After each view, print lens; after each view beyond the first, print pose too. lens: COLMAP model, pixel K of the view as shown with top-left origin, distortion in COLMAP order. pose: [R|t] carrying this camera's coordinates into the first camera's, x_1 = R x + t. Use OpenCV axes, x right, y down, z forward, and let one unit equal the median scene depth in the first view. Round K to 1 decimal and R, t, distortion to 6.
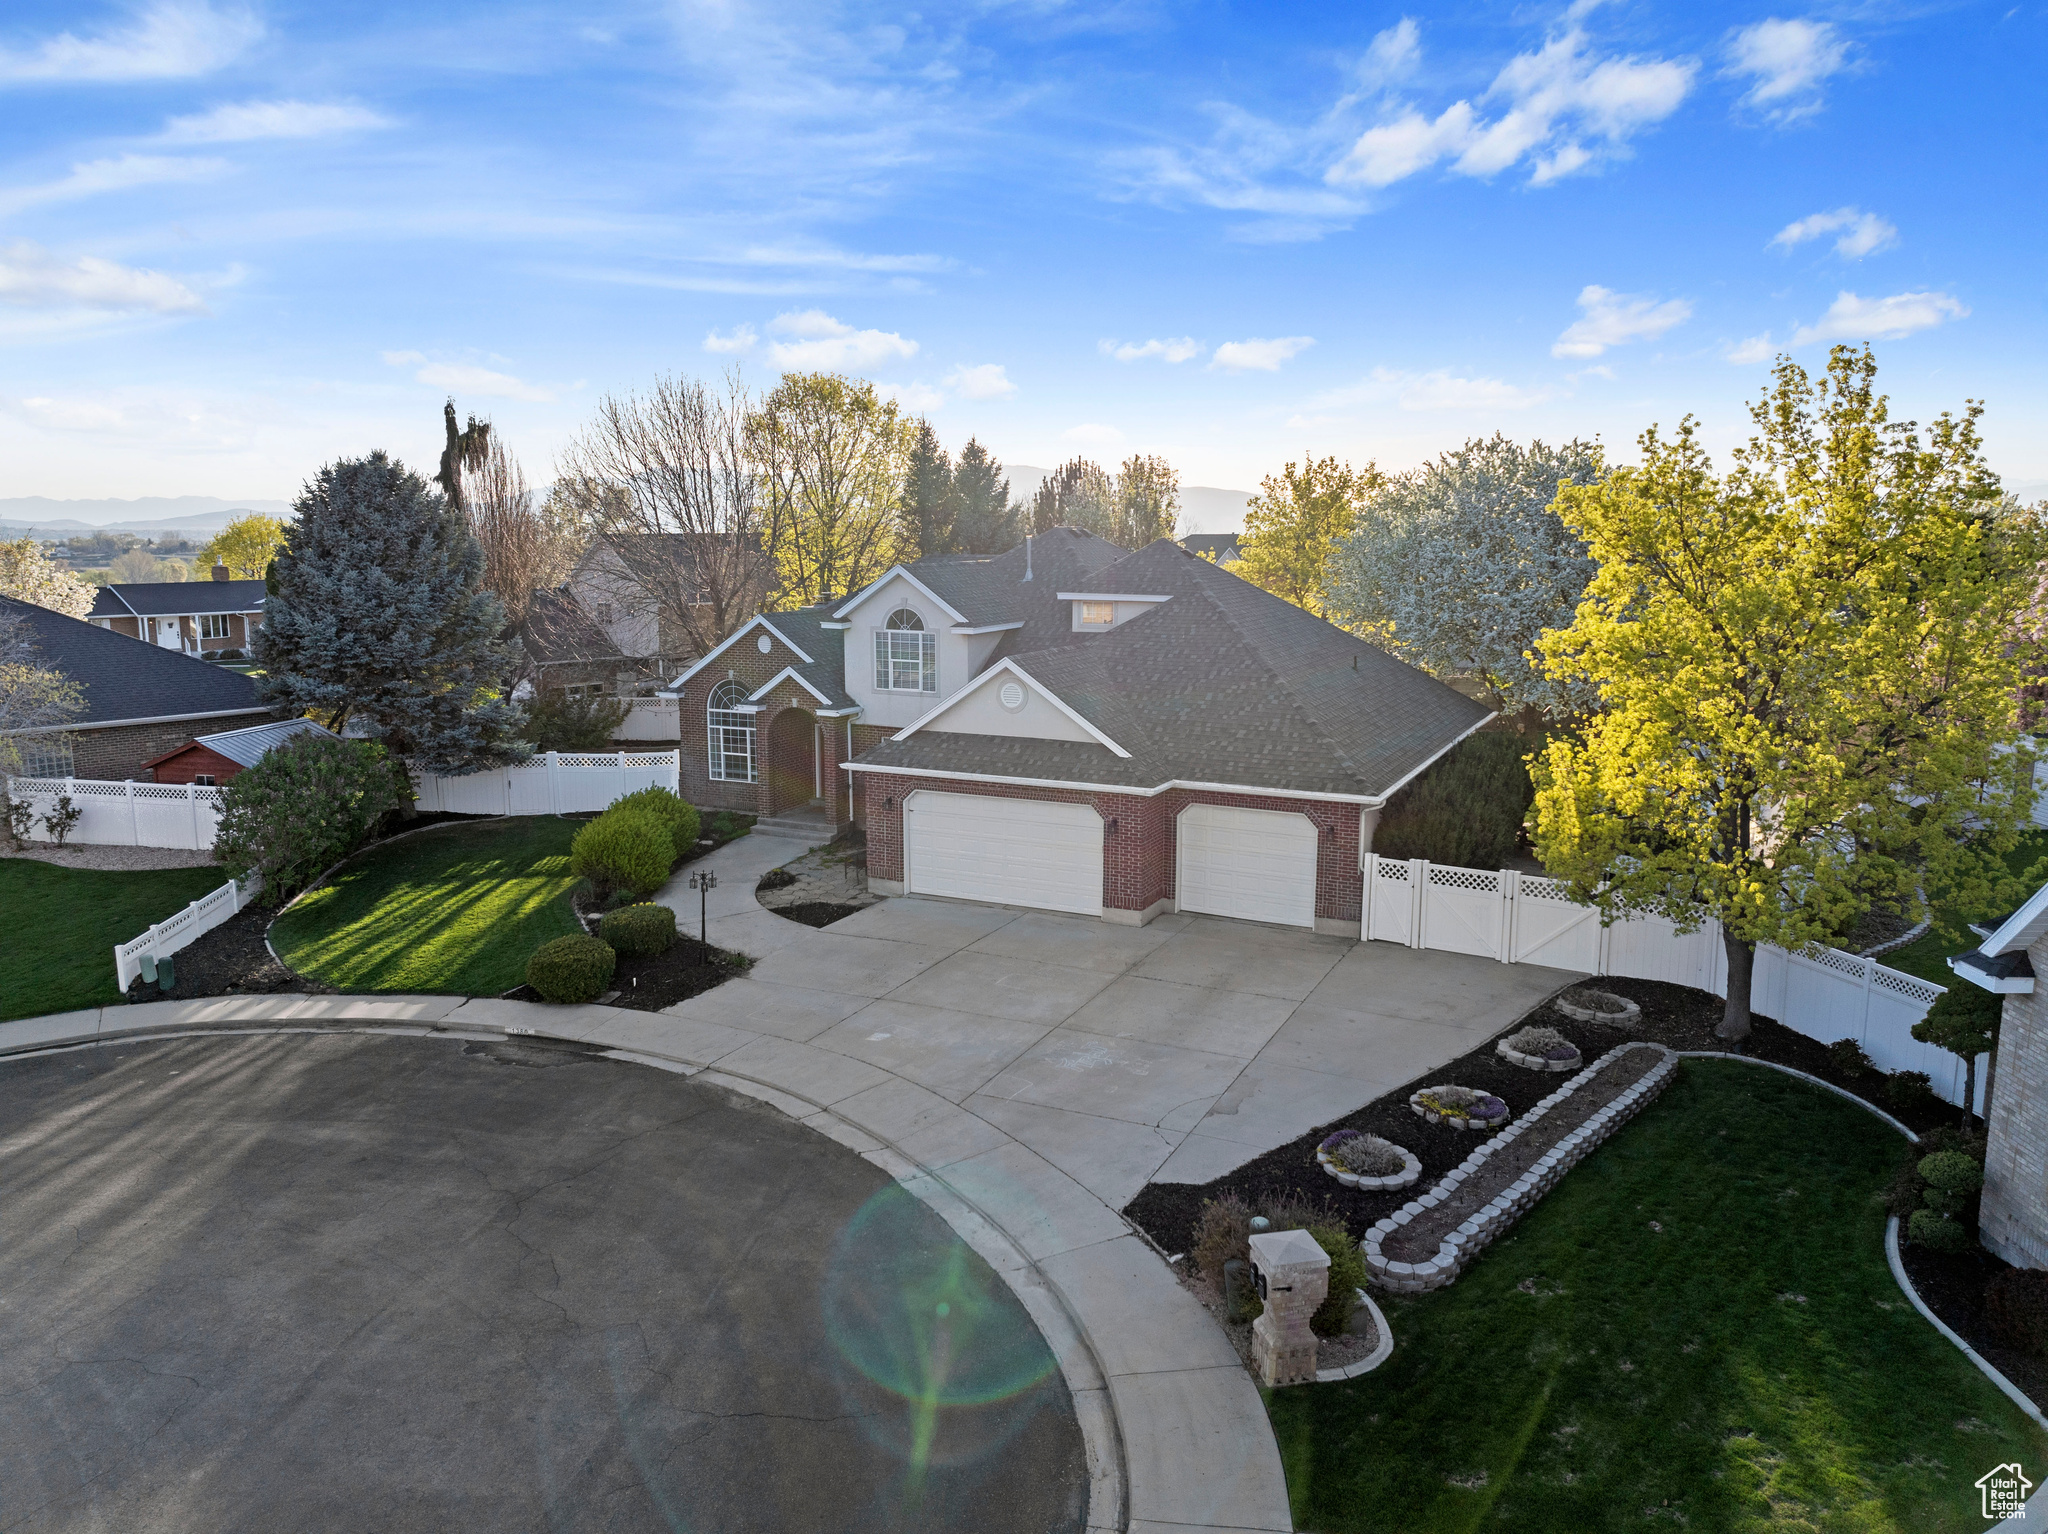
lens RADIAL K [[1418.0, 0, 1024.0], [0, 1418.0, 767.0], [0, 0, 1]] dist [-0.024333, 0.004606]
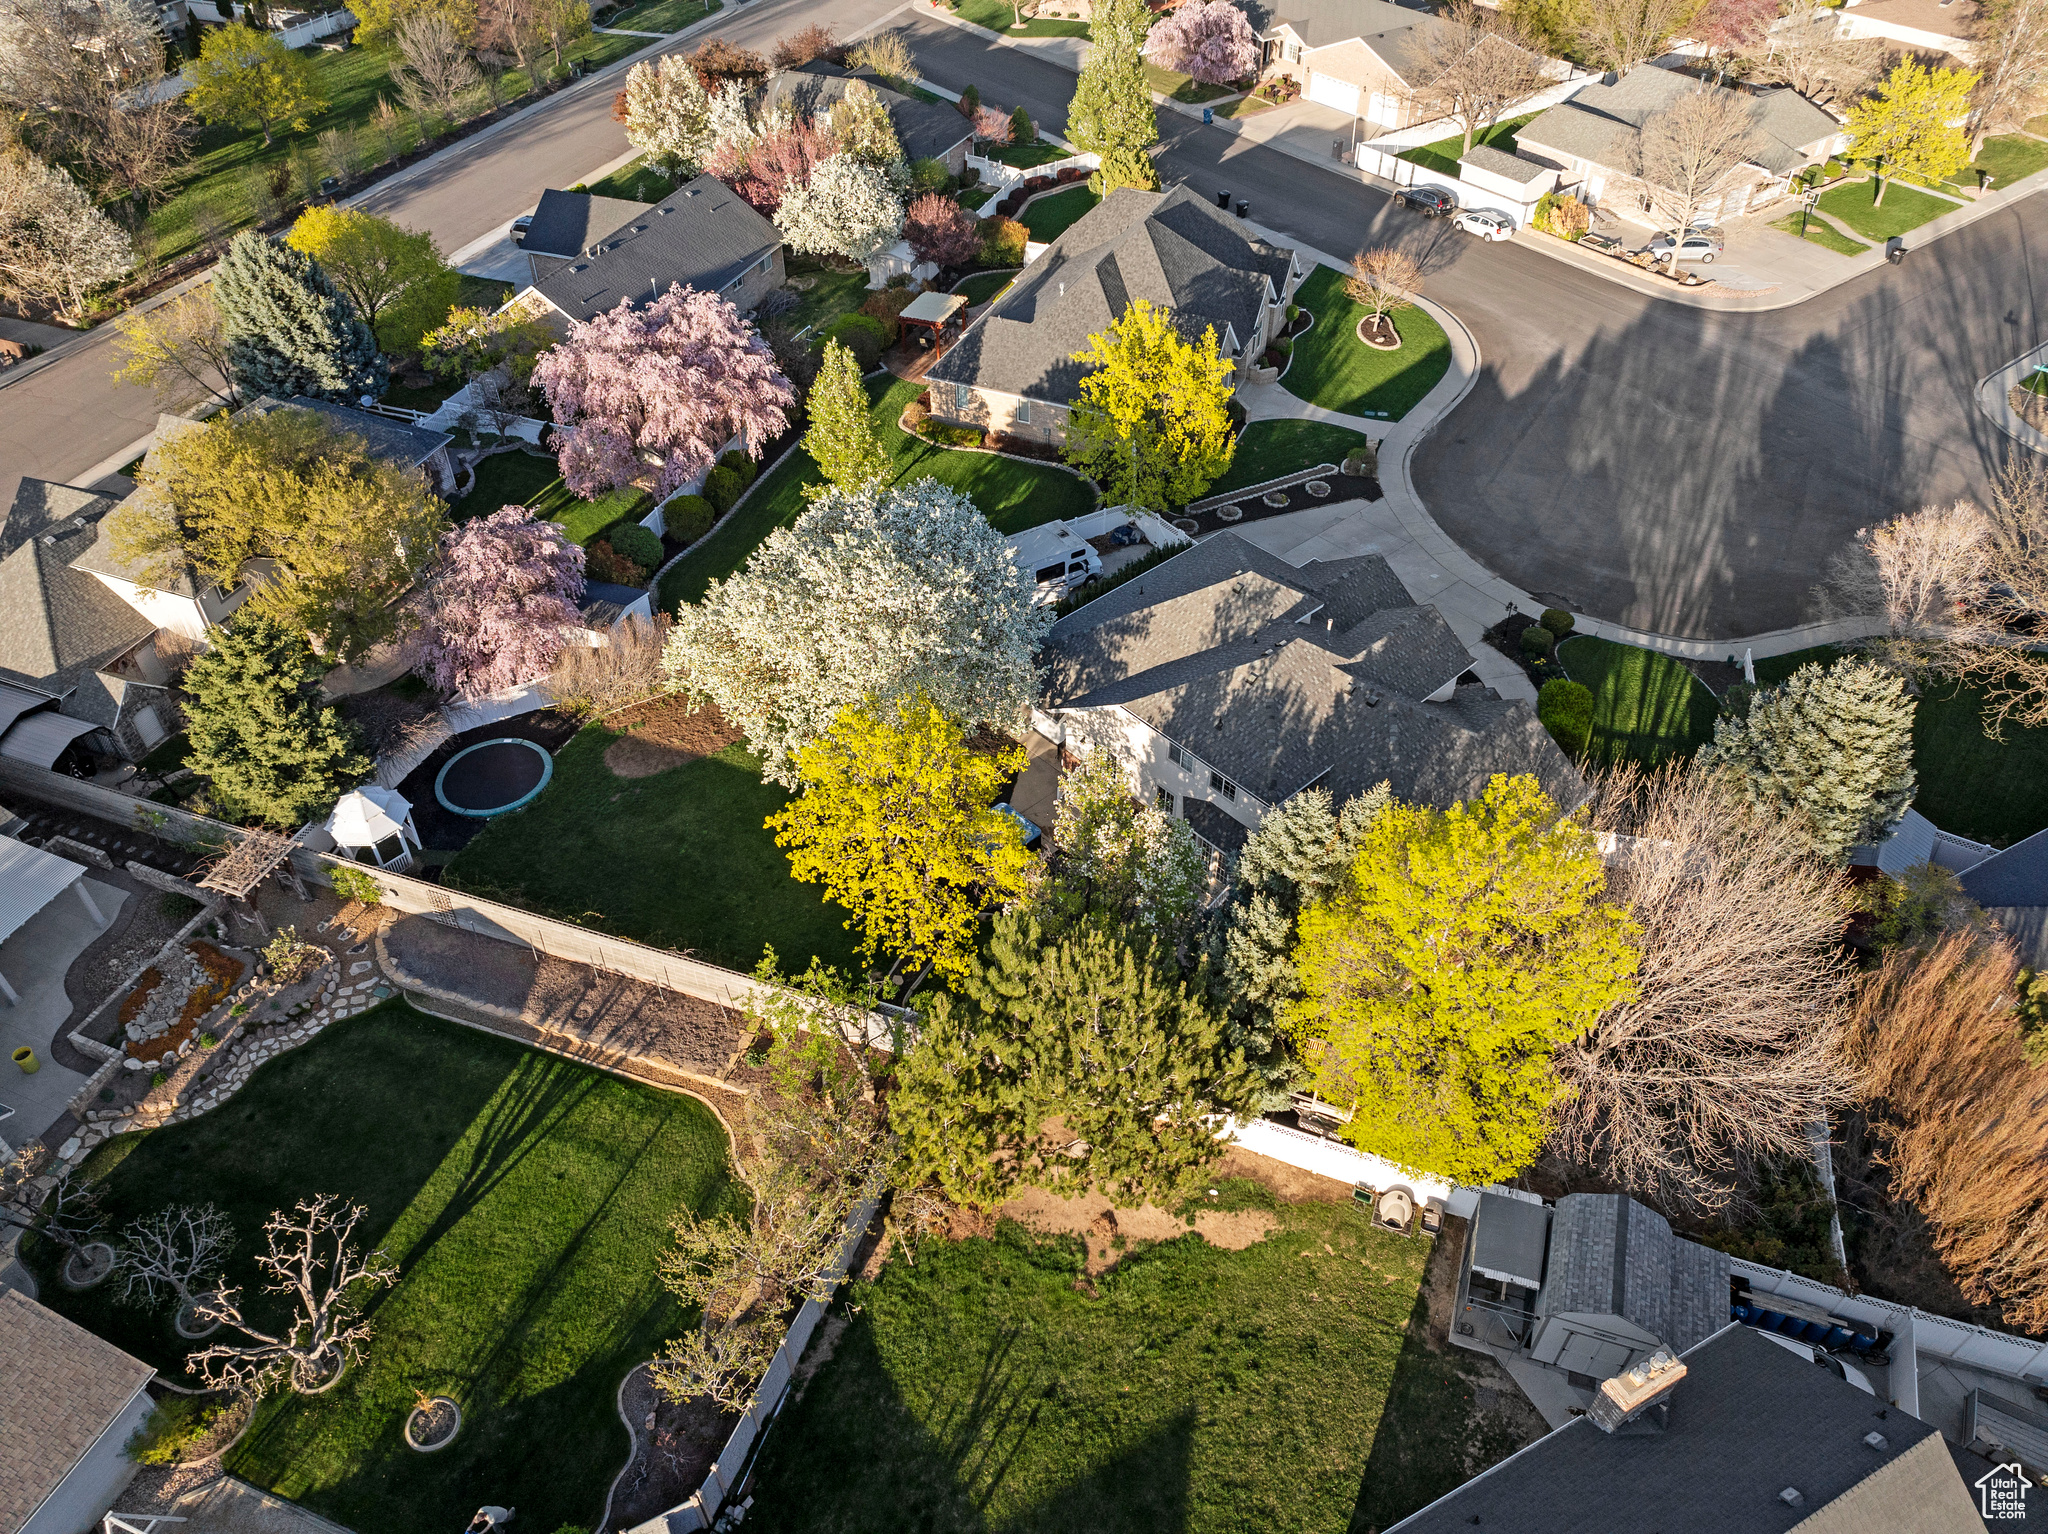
lens RADIAL K [[1418.0, 0, 1024.0], [0, 1418.0, 767.0], [0, 0, 1]] dist [-0.024333, 0.004606]
pose [[-0.932166, -0.249851, 0.261995, -0.162005], [0.055257, 0.617010, 0.785013, -1.735234], [-0.357790, 0.746239, -0.561350, 2.987735]]
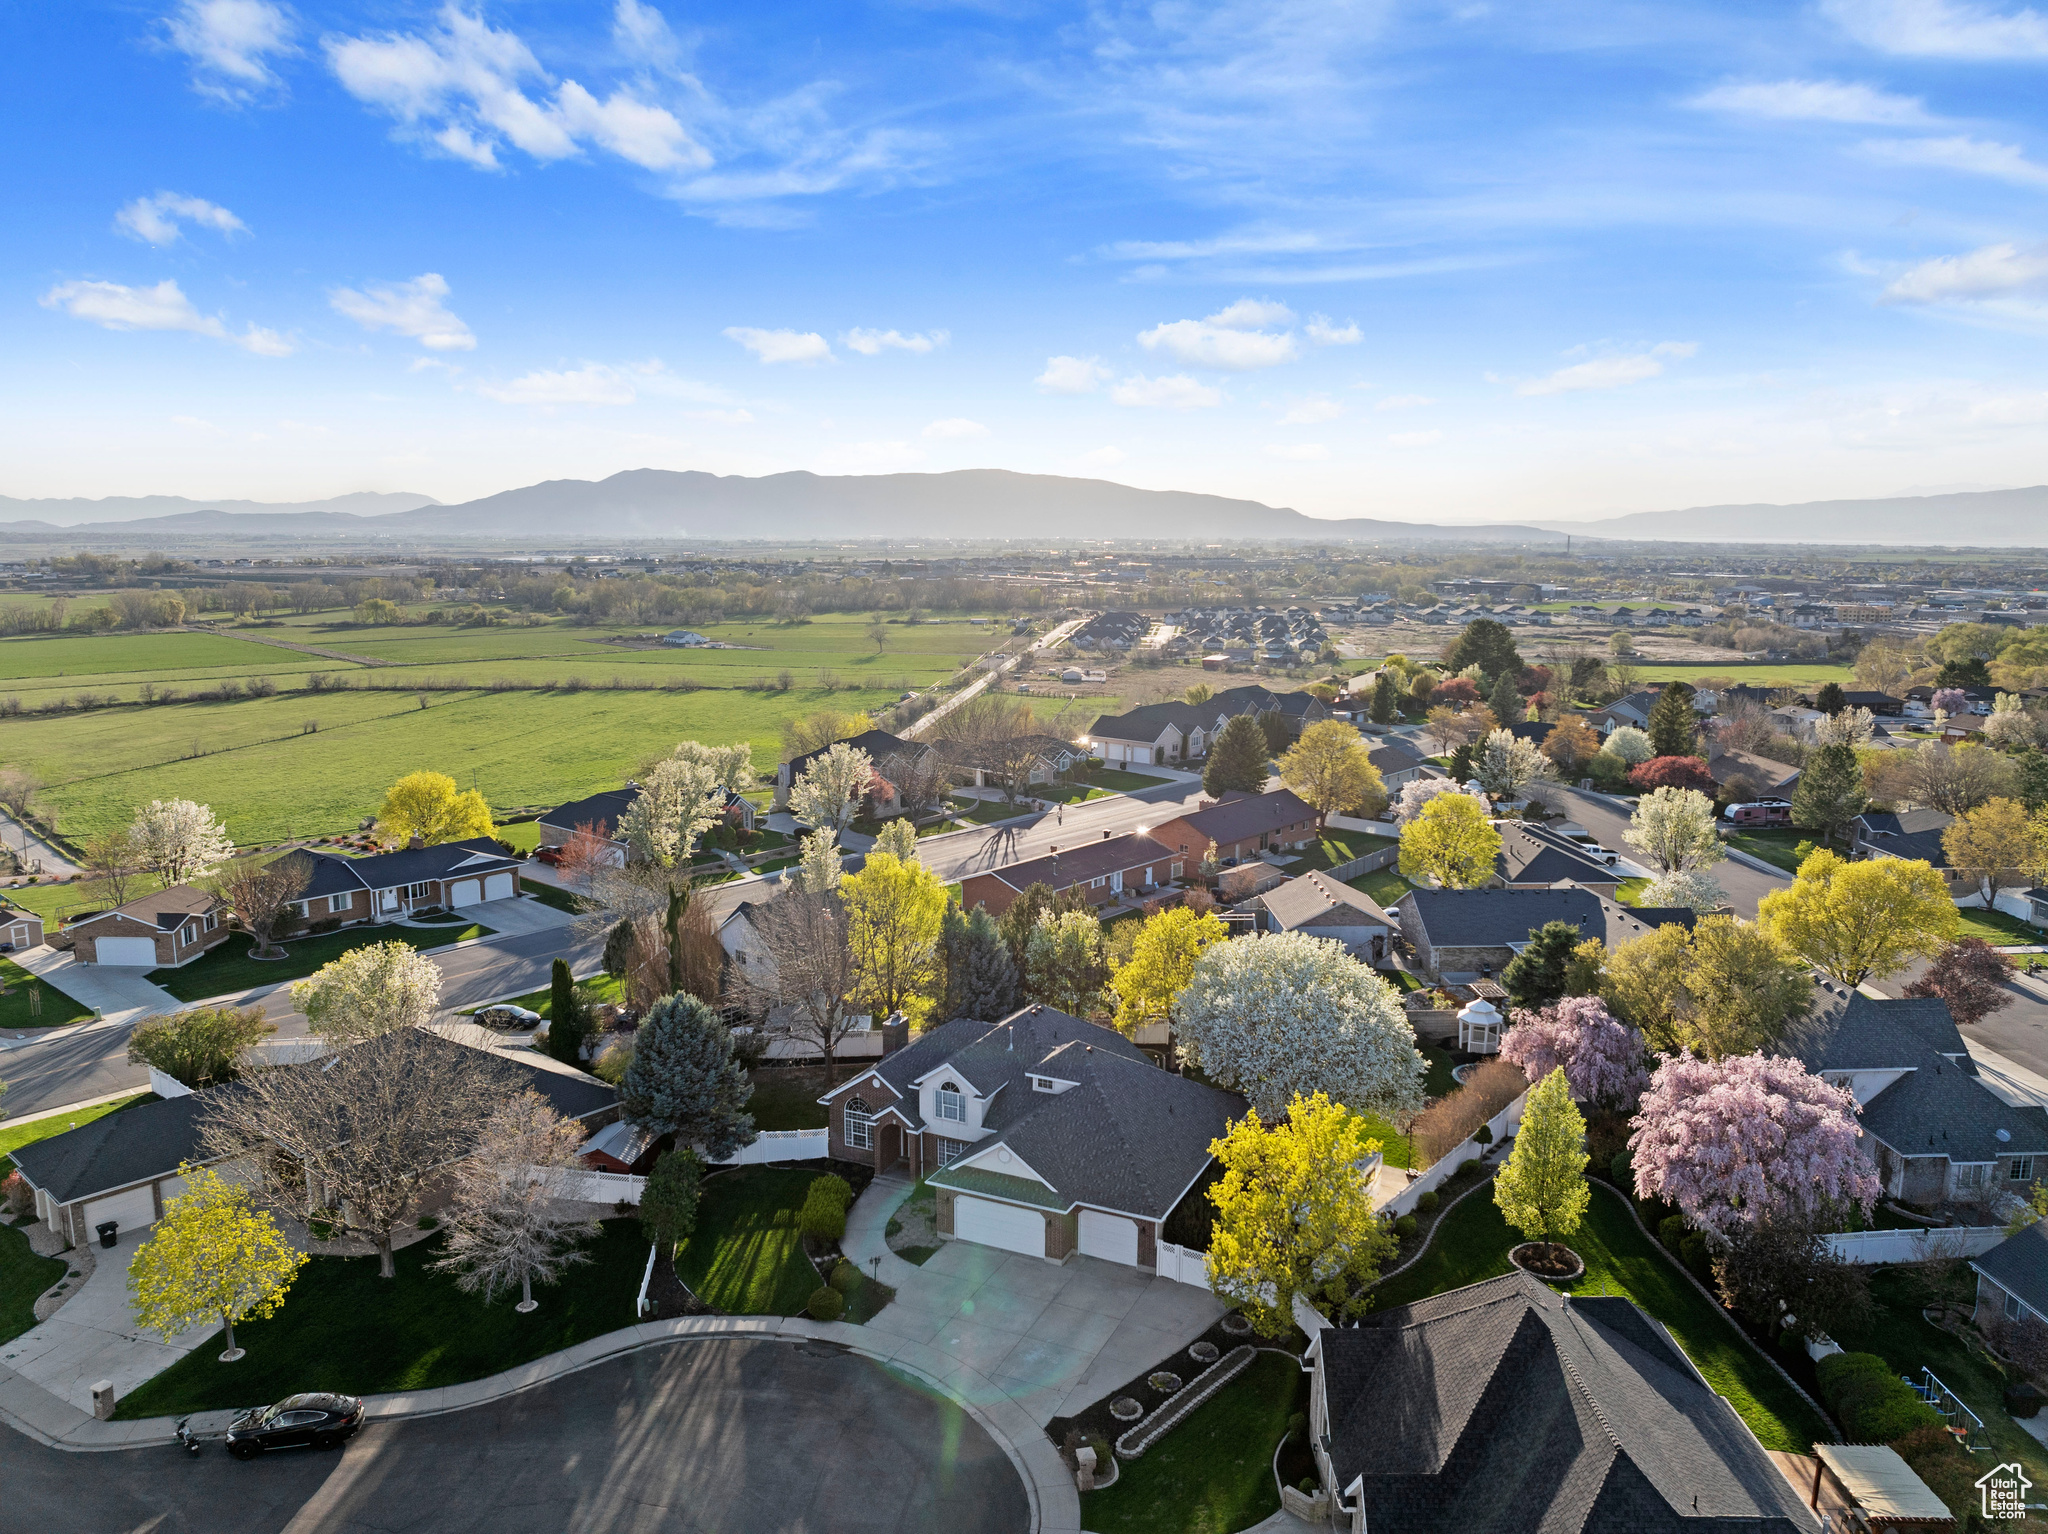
lens RADIAL K [[1418.0, 0, 1024.0], [0, 1418.0, 767.0], [0, 0, 1]] dist [-0.024333, 0.004606]
pose [[0.999854, -0.003114, 0.016799, -0.015845], [0.003188, 0.999985, -0.004381, -0.789649], [-0.016785, 0.004433, 0.999849, -1.476255]]
